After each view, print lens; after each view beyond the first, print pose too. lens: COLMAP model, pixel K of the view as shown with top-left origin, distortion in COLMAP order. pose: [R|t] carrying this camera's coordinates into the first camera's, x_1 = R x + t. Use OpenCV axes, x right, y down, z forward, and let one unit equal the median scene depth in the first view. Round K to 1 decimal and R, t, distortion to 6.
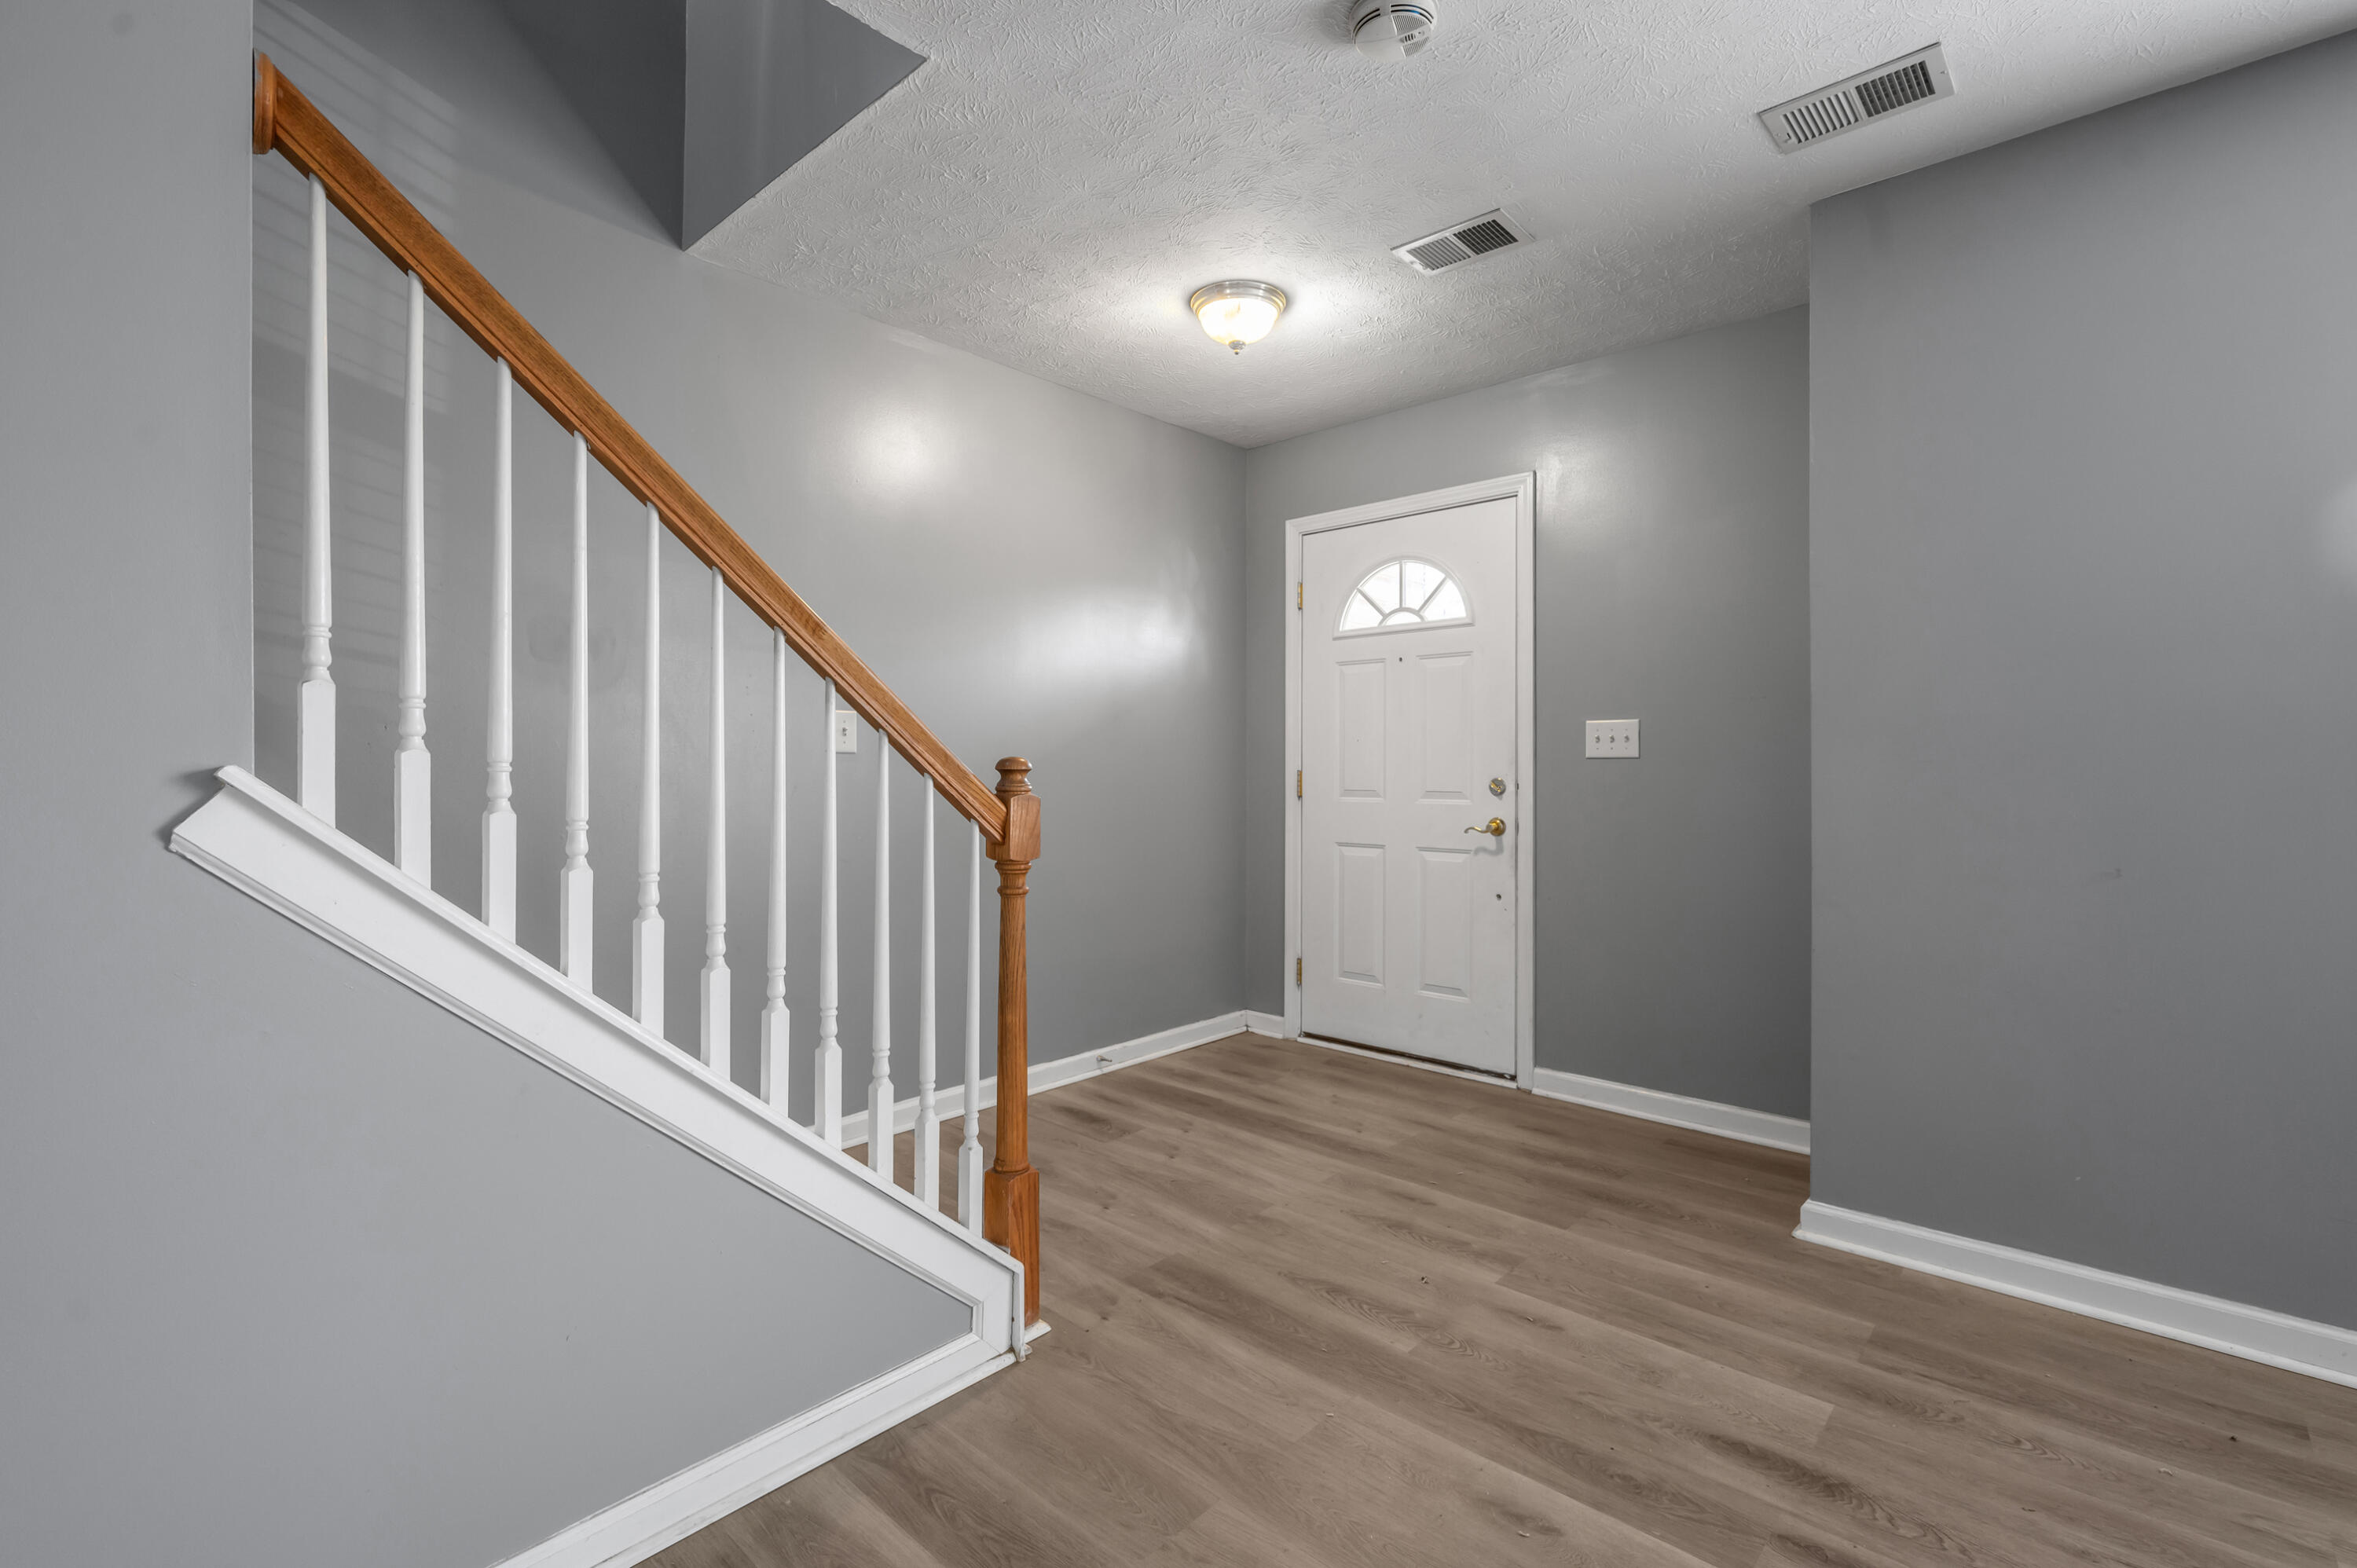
lens RADIAL K [[1040.8, 0, 1178.5], [0, 1040.8, 784.0], [0, 0, 1]] dist [-0.019810, 0.000082]
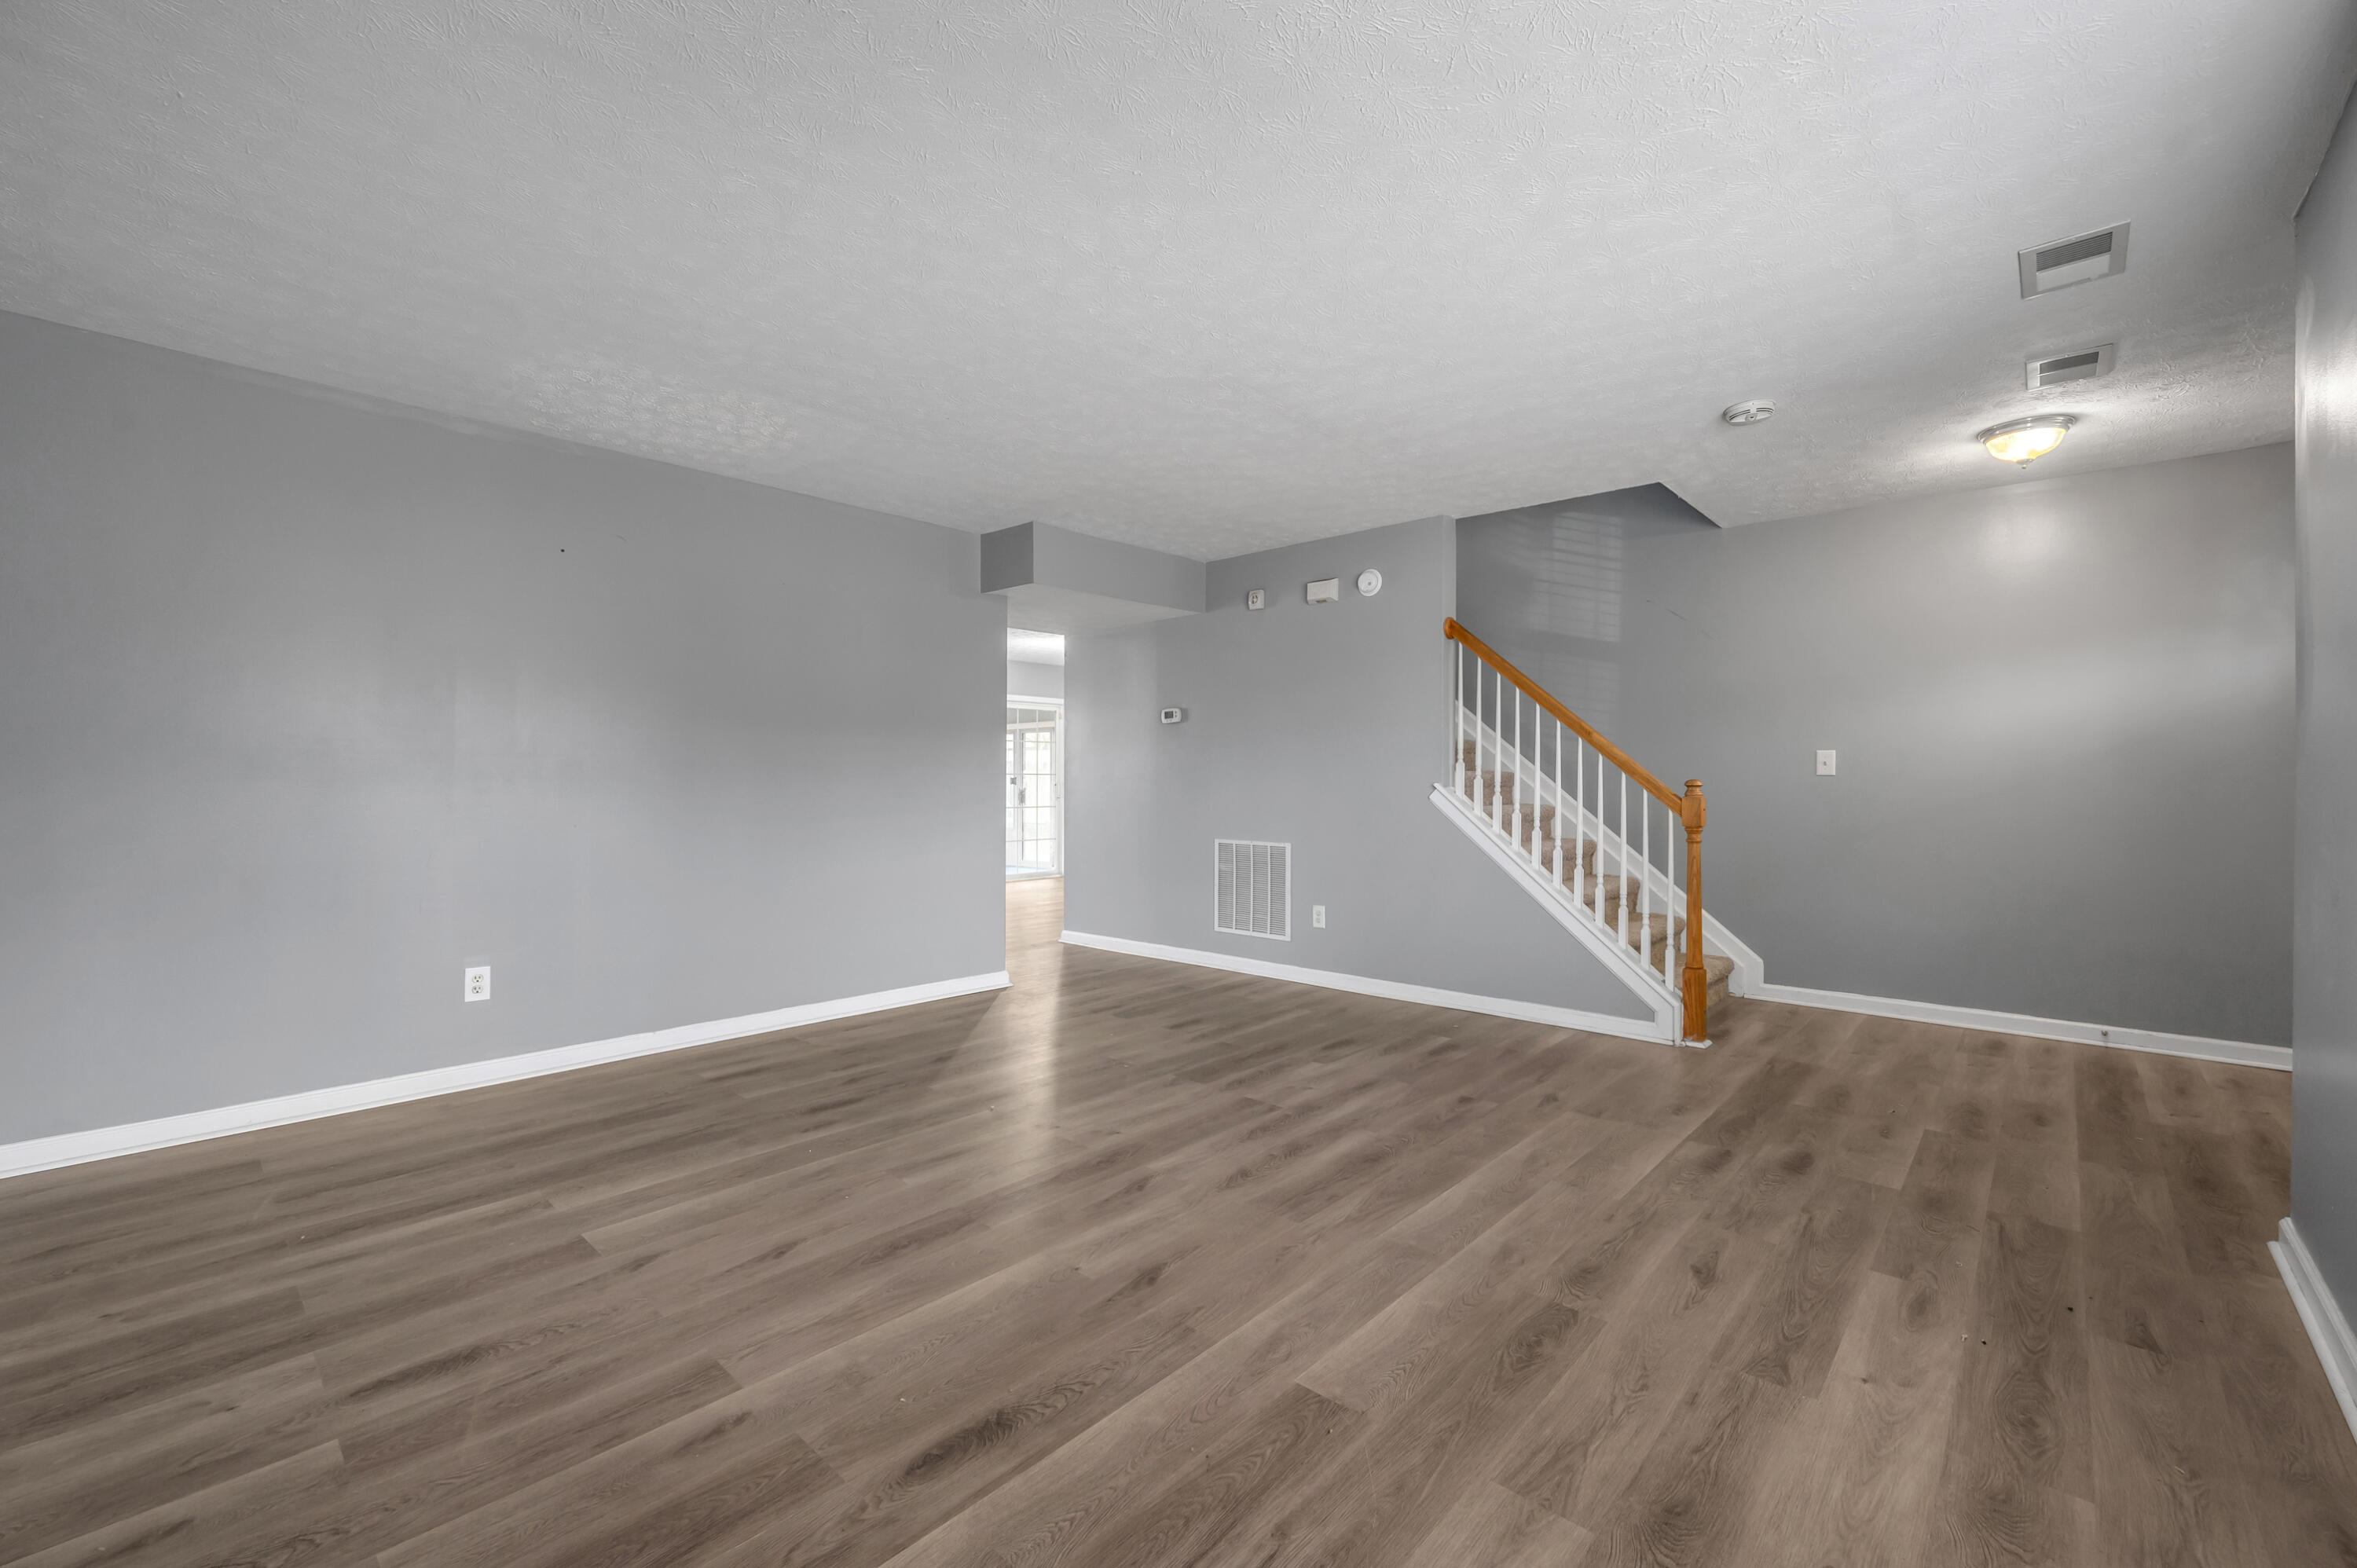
lens RADIAL K [[991.4, 0, 1187.6], [0, 991.4, 777.1], [0, 0, 1]] dist [-0.000222, -0.000076]
pose [[0.035040, -0.007358, -0.999359, 1.915023], [-0.018892, 0.999789, -0.008024, 0.005874], [0.999207, 0.019161, 0.034894, -0.142224]]
